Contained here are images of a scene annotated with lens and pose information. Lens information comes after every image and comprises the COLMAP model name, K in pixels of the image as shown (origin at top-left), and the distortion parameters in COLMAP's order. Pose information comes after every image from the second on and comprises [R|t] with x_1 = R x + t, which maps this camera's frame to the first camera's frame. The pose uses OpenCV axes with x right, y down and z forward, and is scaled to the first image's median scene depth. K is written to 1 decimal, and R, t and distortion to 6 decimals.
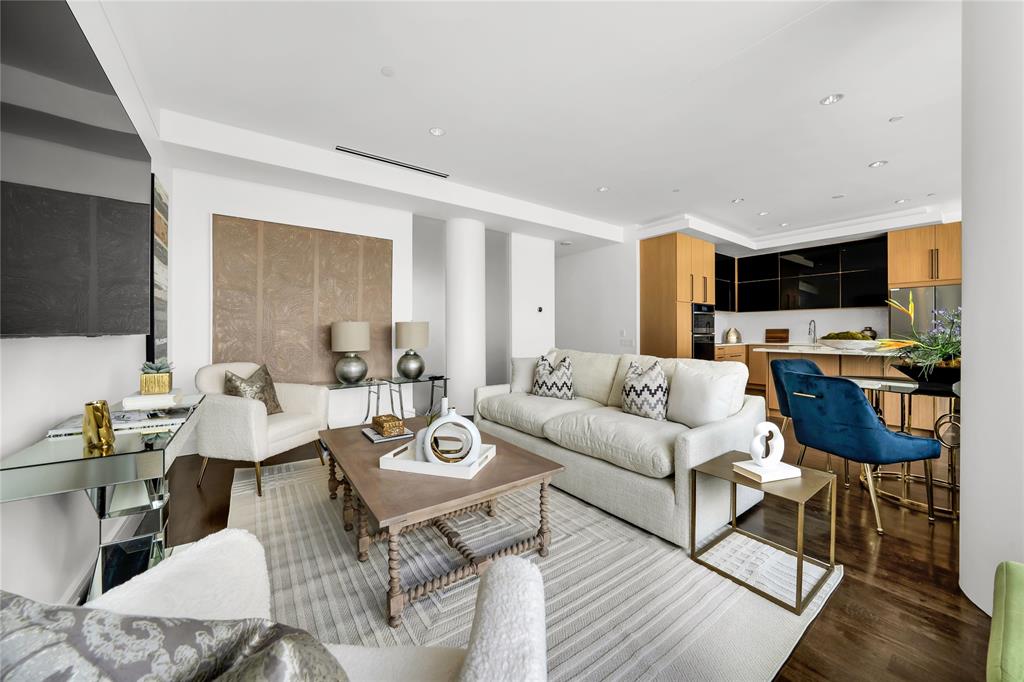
lens RADIAL K [[370.8, 0, 505.9], [0, 370.8, 329.5], [0, 0, 1]] dist [-0.011443, -0.000306]
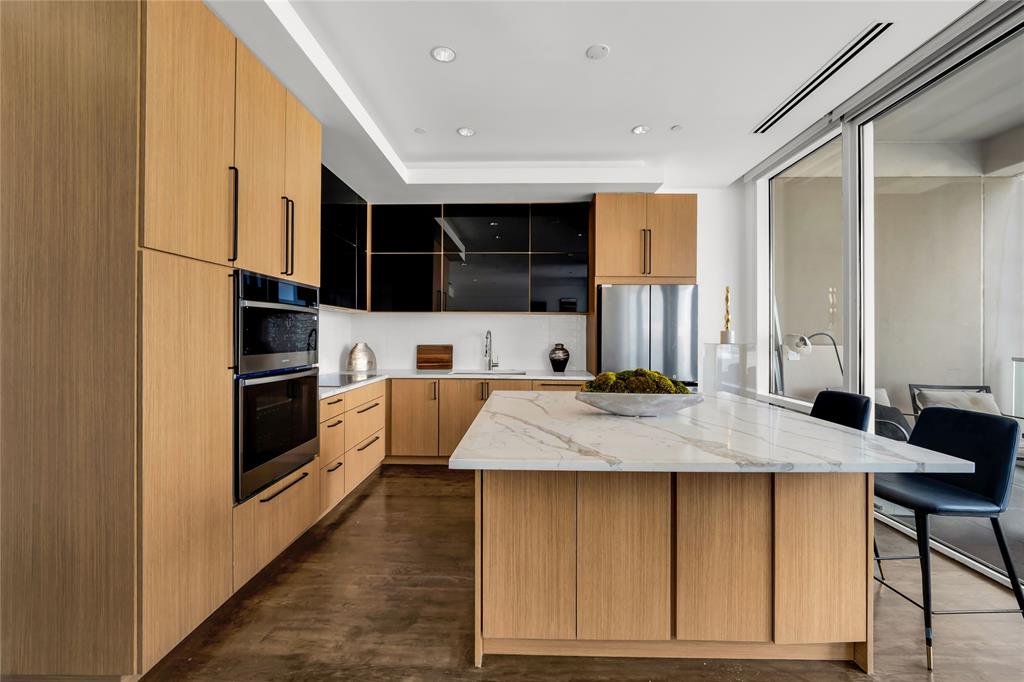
lens RADIAL K [[414.3, 0, 519.0], [0, 414.3, 334.2], [0, 0, 1]] dist [-0.010558, 0.001782]
pose [[0.599825, 0.005004, 0.800116, 0.333947], [-0.012368, 0.999919, 0.003018, -0.022444], [-0.800036, -0.011706, 0.599838, 0.558626]]
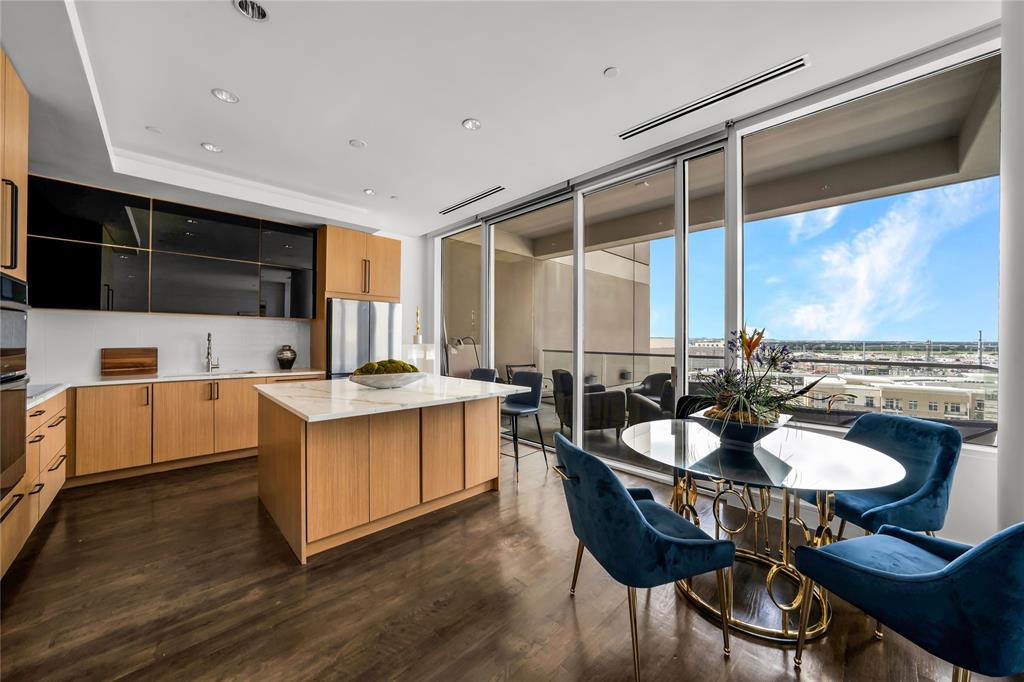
lens RADIAL K [[370.8, 0, 512.6], [0, 370.8, 335.1], [0, 0, 1]] dist [-0.011443, -0.000306]
pose [[-0.148581, 0.011266, 0.988836, 0.173853], [-0.015545, 0.999785, -0.013727, -0.021772], [-0.988778, -0.017411, -0.148374, 0.592646]]
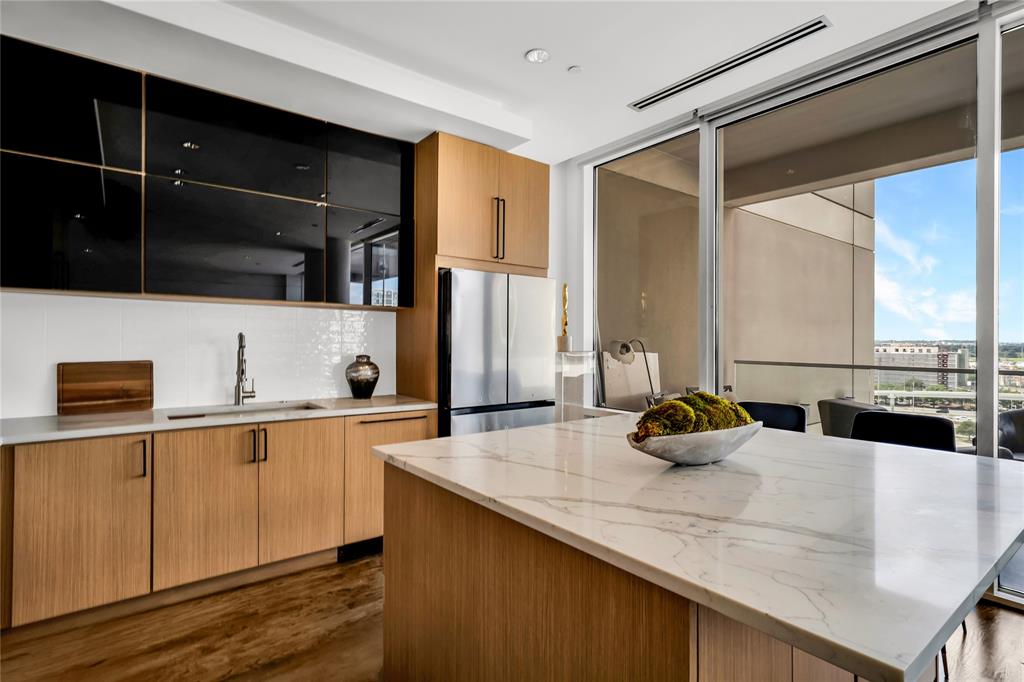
lens RADIAL K [[509.8, 0, 510.5], [0, 509.8, 338.6], [0, 0, 1]] dist [-0.000064, -0.001595]
pose [[-0.040916, 0.006844, 0.999139, 0.376542], [-0.013798, 0.999877, -0.007414, -0.020983], [-0.999067, -0.014089, -0.040816, 0.767926]]
